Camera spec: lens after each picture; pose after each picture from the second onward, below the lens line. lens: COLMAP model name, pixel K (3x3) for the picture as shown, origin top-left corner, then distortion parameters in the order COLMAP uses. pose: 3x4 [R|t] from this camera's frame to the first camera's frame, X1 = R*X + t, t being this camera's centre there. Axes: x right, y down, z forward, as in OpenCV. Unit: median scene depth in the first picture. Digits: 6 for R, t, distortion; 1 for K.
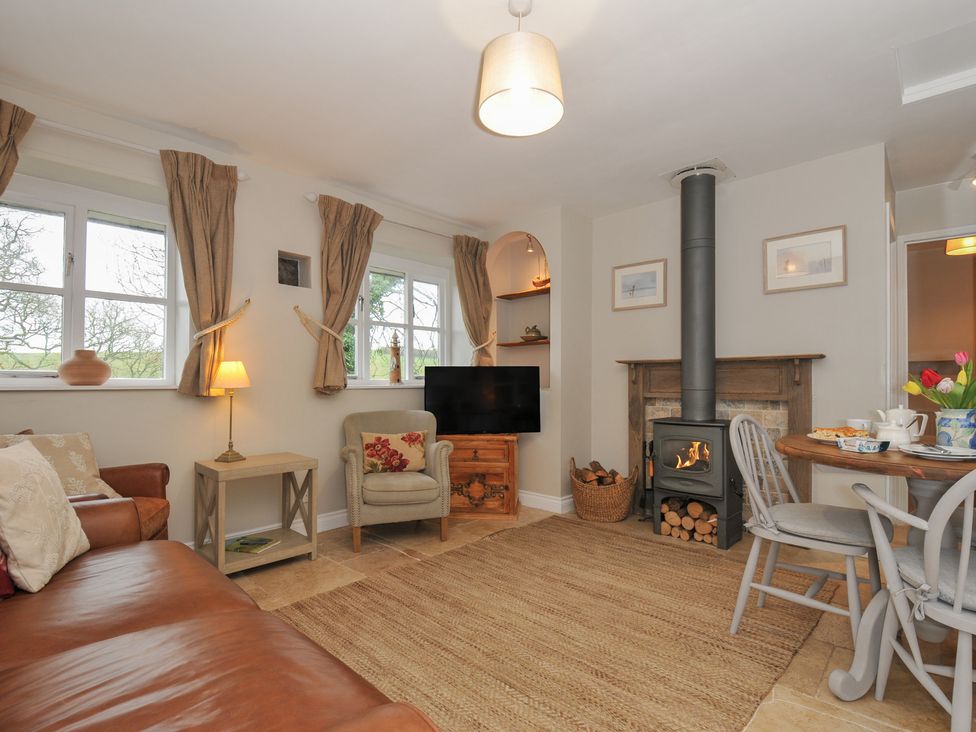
lens RADIAL K [[480.8, 0, 497.1], [0, 480.8, 378.3], [0, 0, 1]] dist [0.019131, -0.028873]
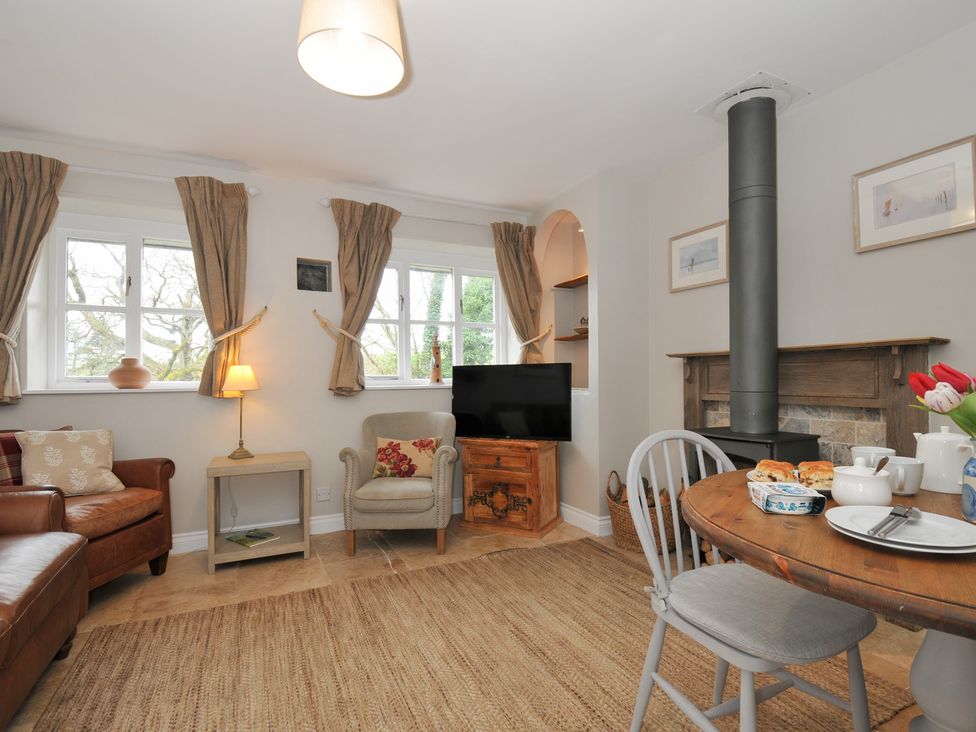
lens RADIAL K [[480.8, 0, 497.1], [0, 480.8, 378.3], [0, 0, 1]] dist [0.019131, -0.028873]
pose [[0.935148, -0.008519, -0.354154, 0.309830], [0.011561, 0.999912, 0.006477, -0.005714], [0.354067, -0.010151, 0.935165, 0.167081]]
